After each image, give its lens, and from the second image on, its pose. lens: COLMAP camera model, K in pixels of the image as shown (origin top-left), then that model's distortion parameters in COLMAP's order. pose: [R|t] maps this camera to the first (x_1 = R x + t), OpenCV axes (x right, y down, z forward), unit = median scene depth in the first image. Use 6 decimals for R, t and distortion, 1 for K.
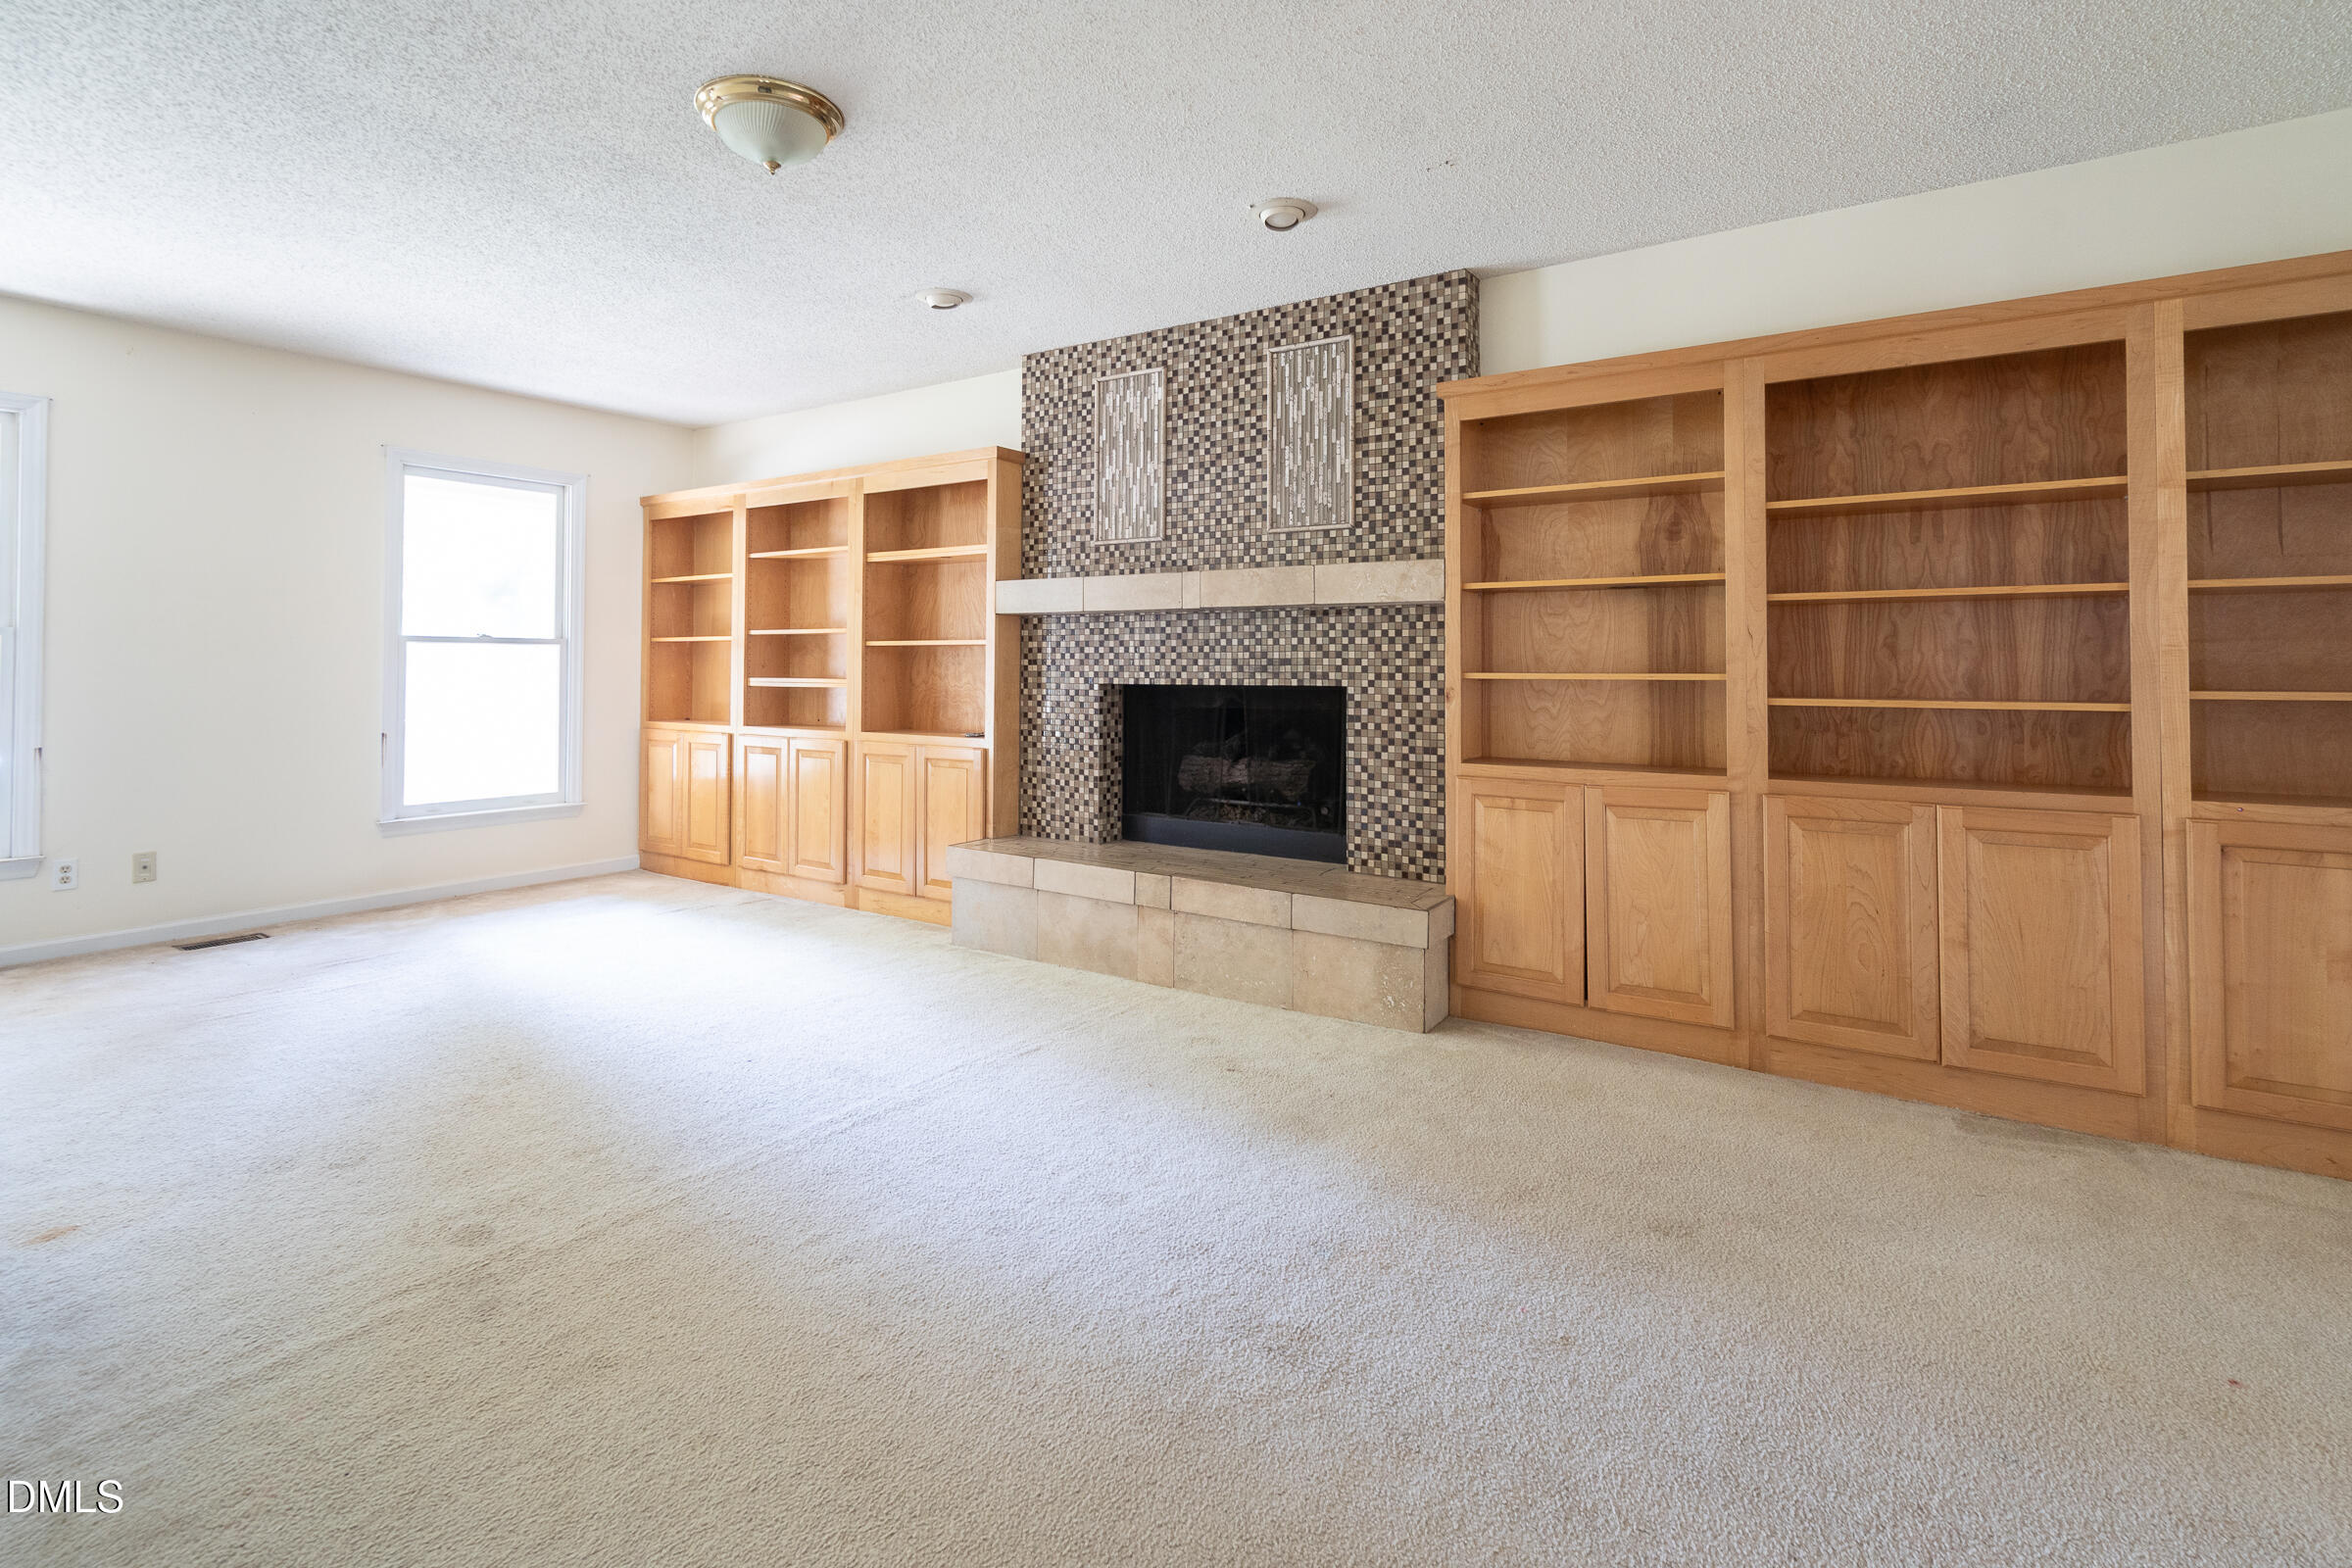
lens RADIAL K [[1111.4, 0, 1078.3], [0, 1111.4, 634.8], [0, 0, 1]] dist [-0.019984, 0.000961]
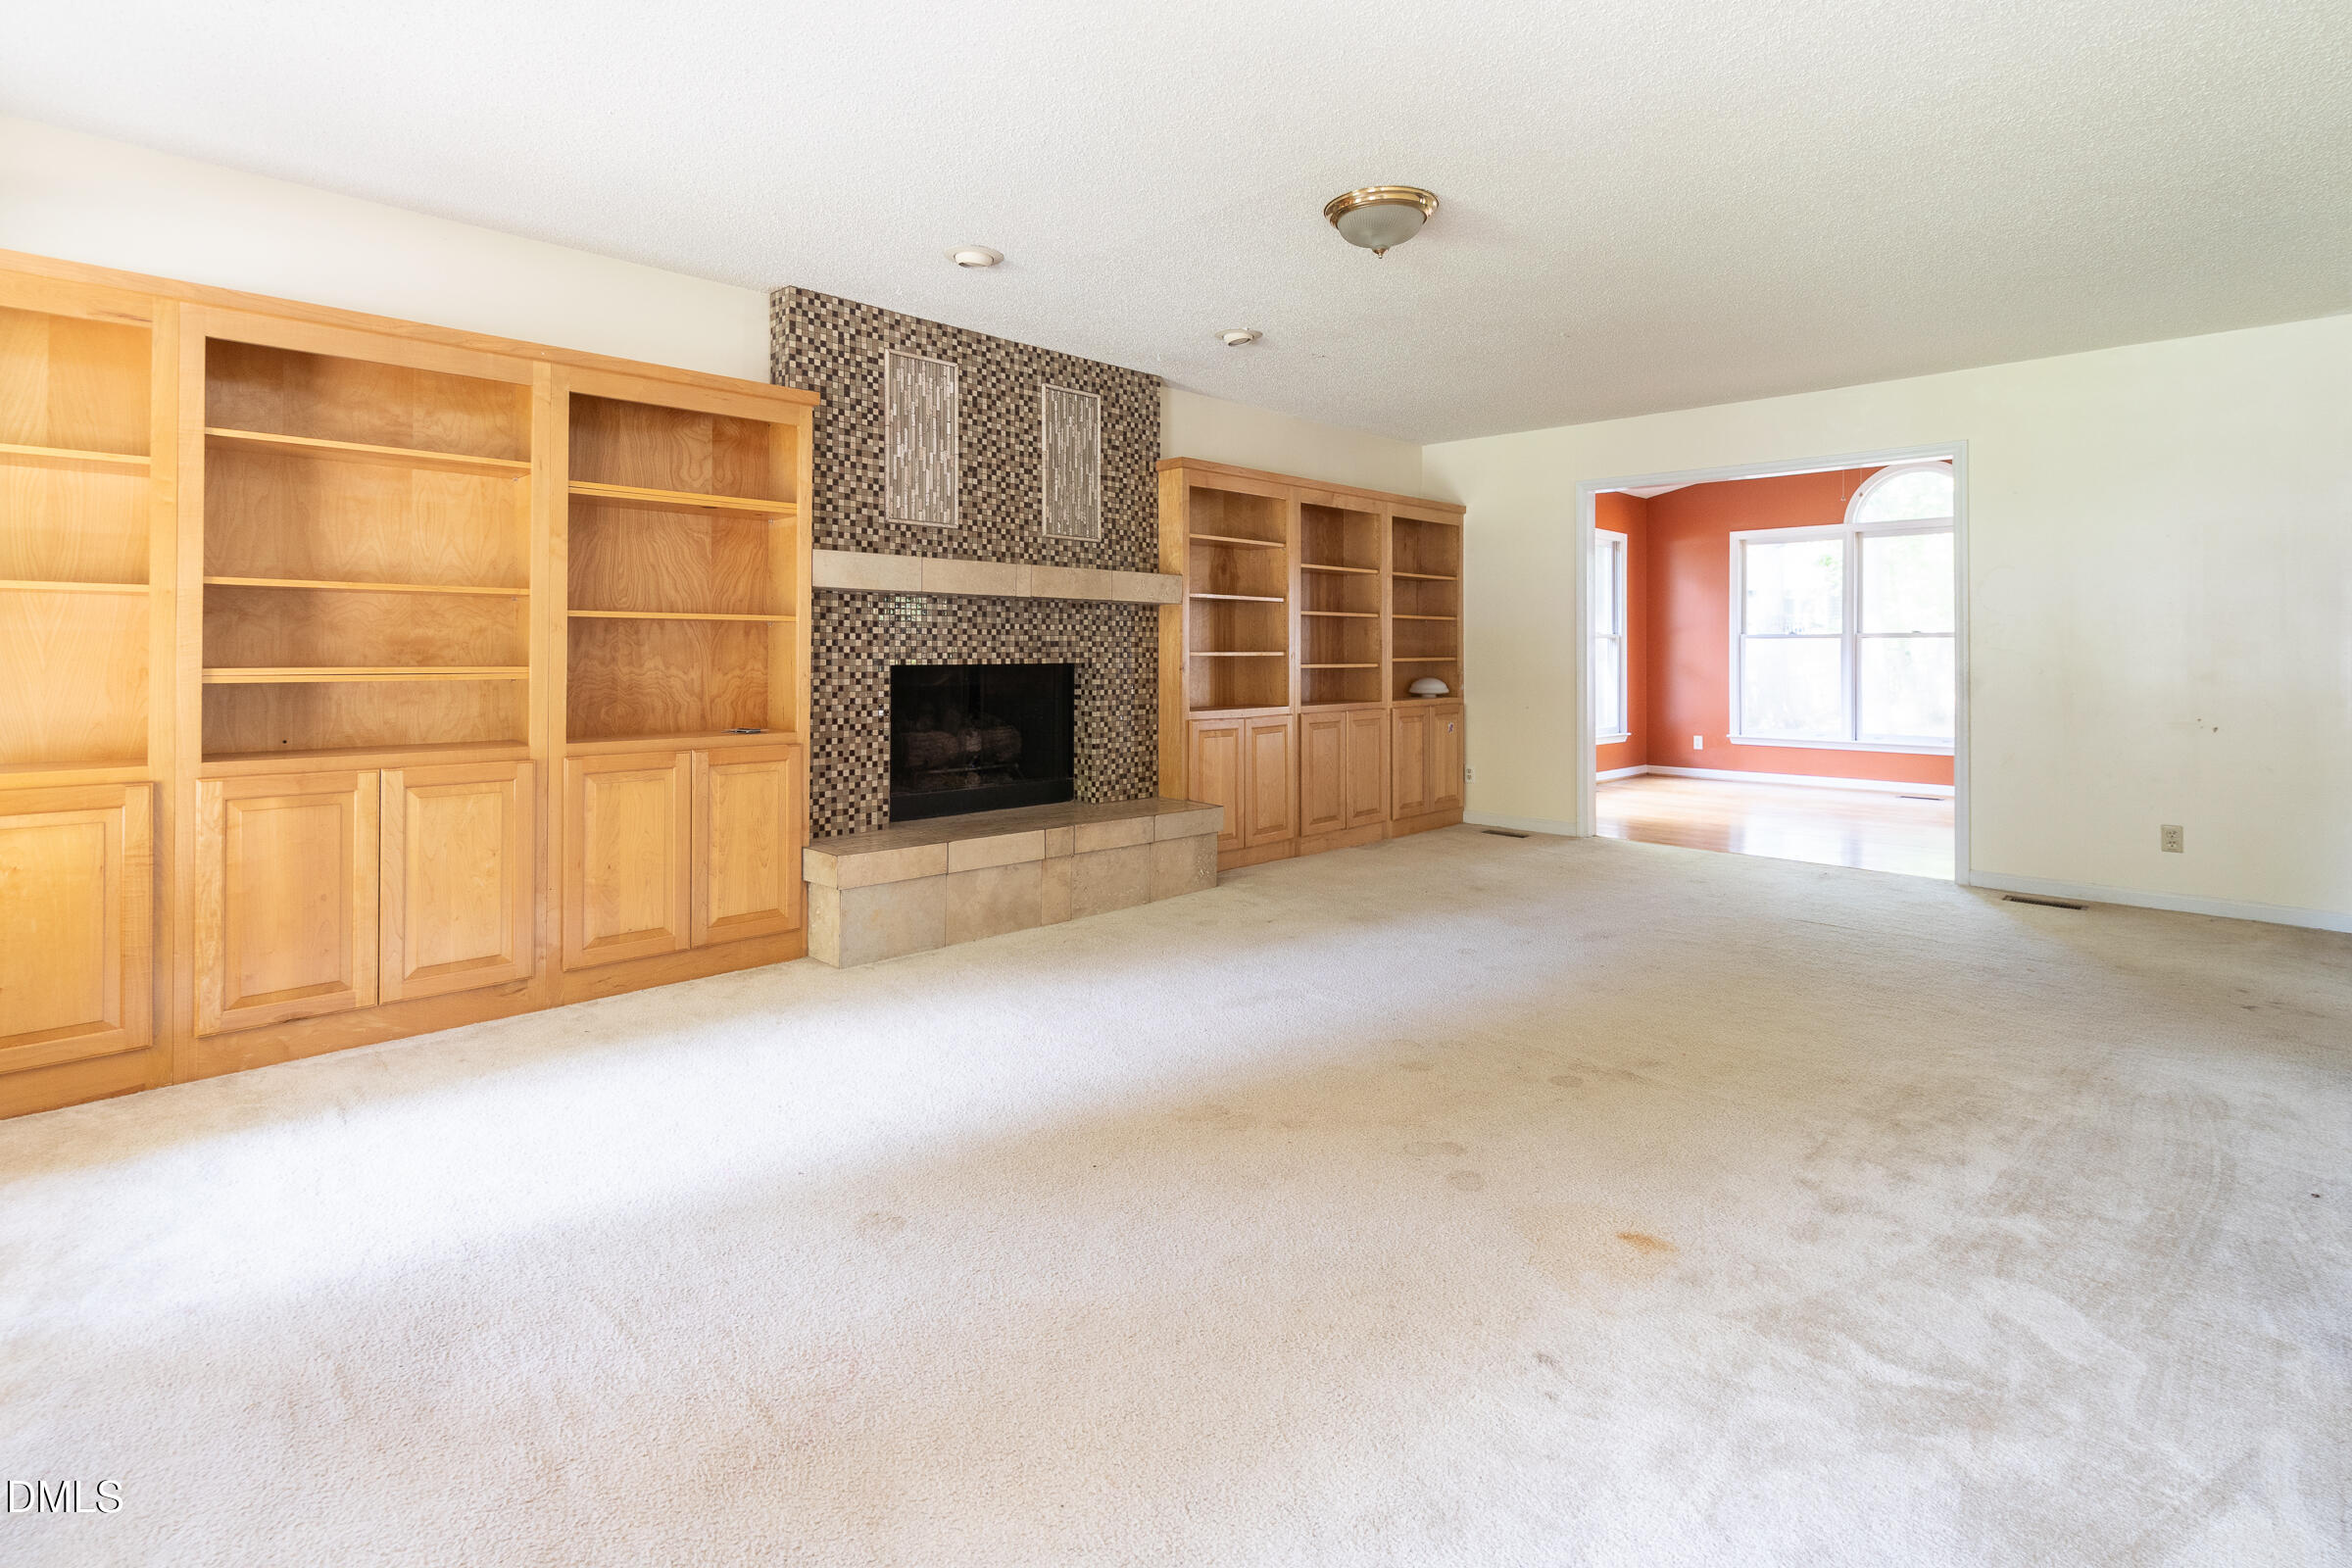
lens RADIAL K [[1111.4, 0, 1067.0], [0, 1111.4, 647.3], [0, 0, 1]] dist [-0.019984, 0.000961]
pose [[0.217133, -0.002136, 0.976140, -0.952927], [-0.031654, 0.999456, 0.009228, 0.015329], [-0.975629, -0.032903, 0.216947, 0.675654]]
